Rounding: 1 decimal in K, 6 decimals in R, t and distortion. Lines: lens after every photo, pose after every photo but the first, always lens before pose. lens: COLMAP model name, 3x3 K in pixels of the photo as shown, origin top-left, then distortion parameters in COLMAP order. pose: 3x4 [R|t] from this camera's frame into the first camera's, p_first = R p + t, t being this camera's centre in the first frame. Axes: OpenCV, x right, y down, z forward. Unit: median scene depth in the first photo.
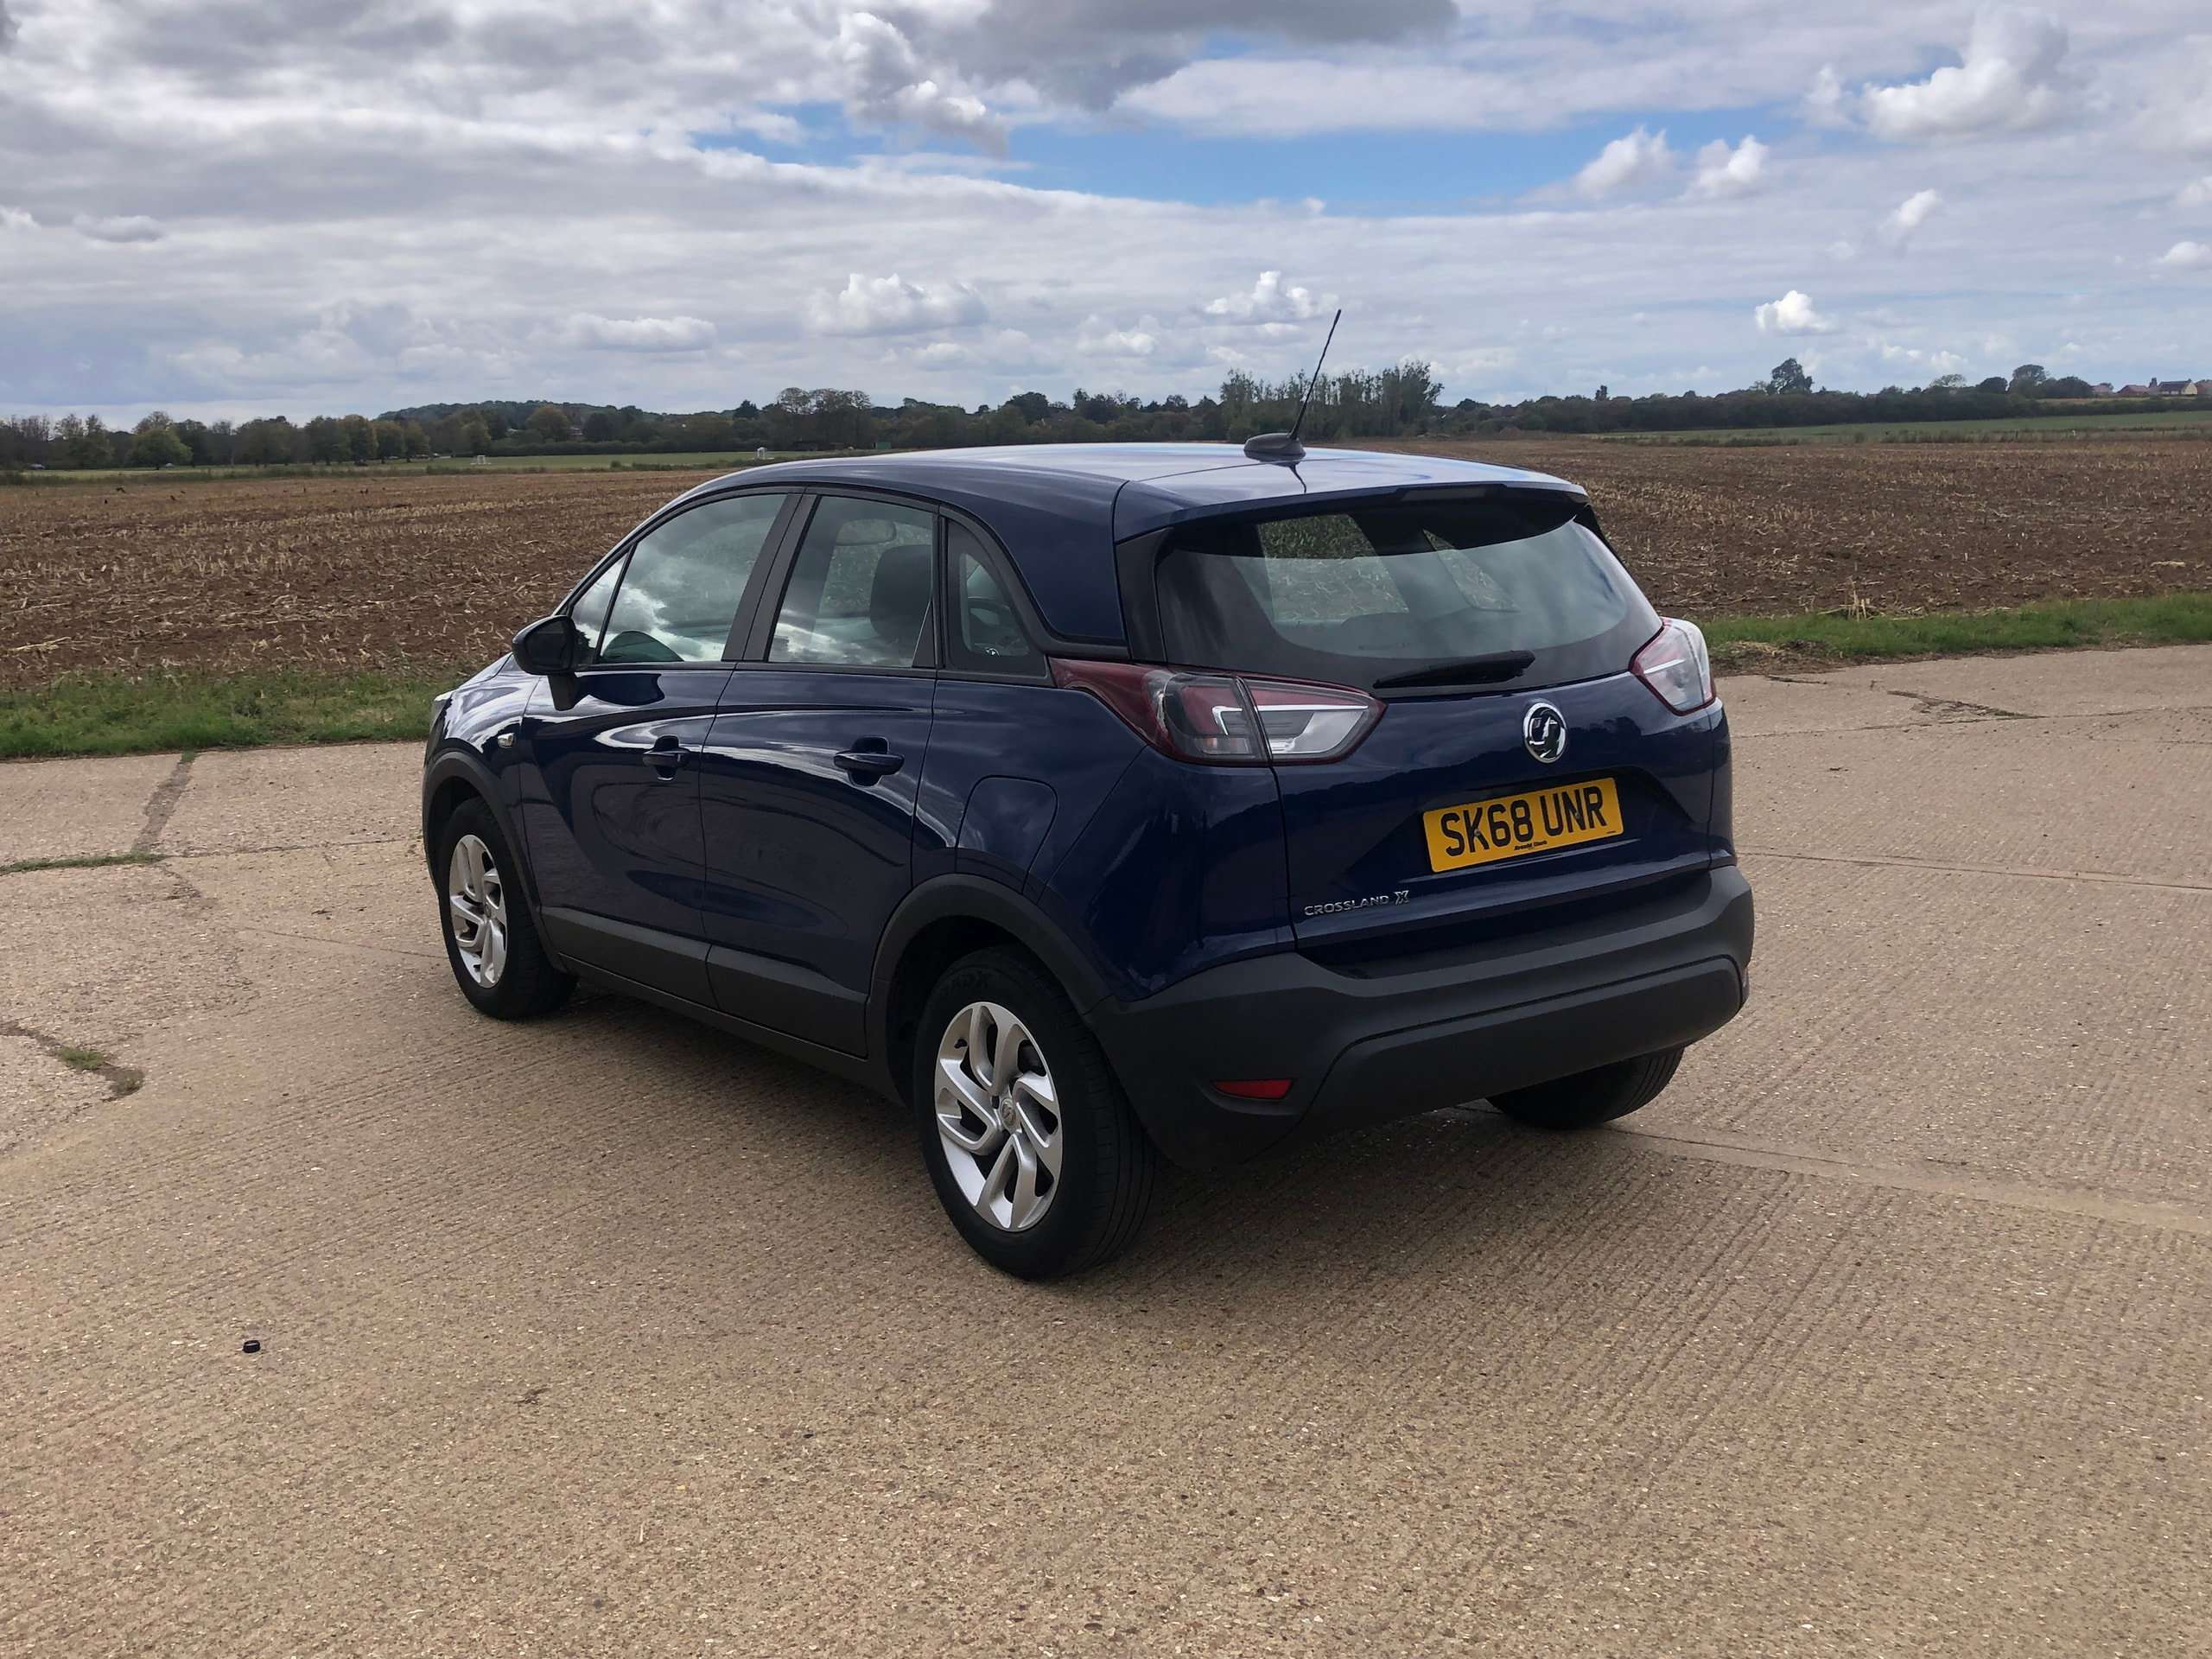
lens RADIAL K [[2227.0, 0, 1061.8], [0, 2227.0, 802.5], [0, 0, 1]] dist [0.017918, 0.000000]
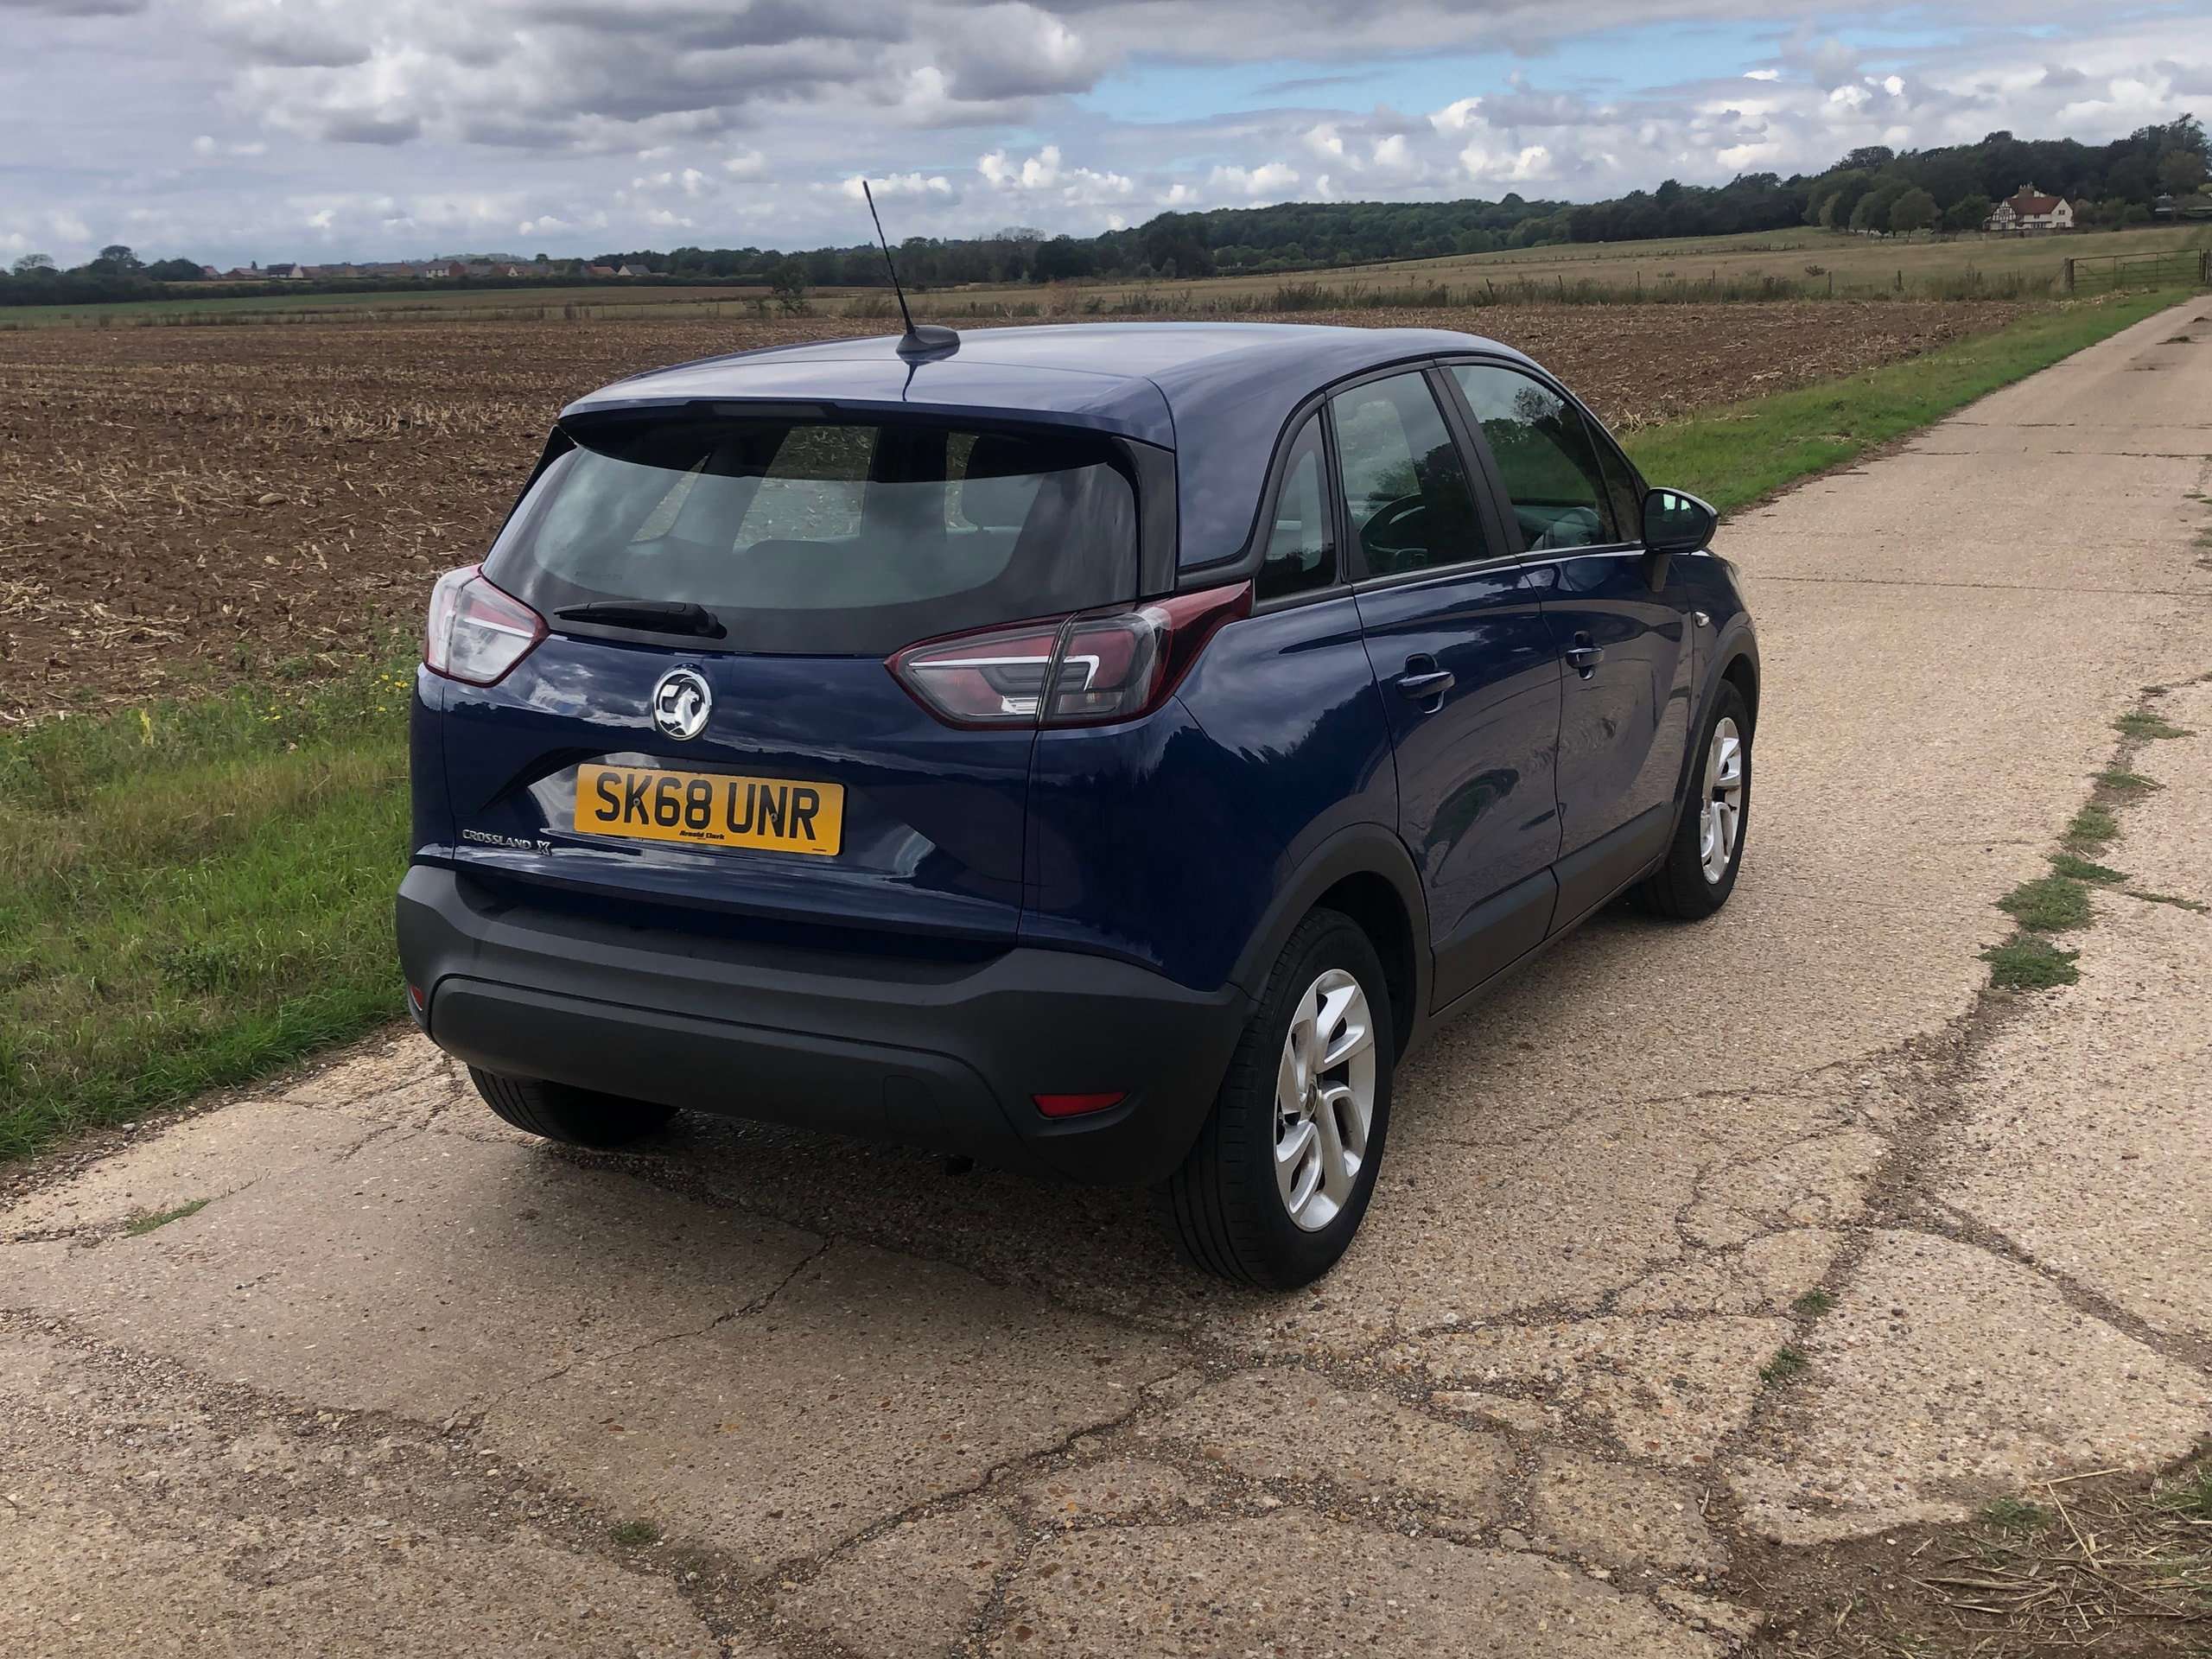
lens RADIAL K [[2311.8, 0, 975.4], [0, 2311.8, 834.5], [0, 0, 1]] dist [0.017676, 0.000000]
pose [[0.403552, 0.223953, -0.887125, 1.026380], [-0.130831, 0.973742, 0.186304, -0.157623], [0.905555, 0.040880, 0.422255, 0.716435]]
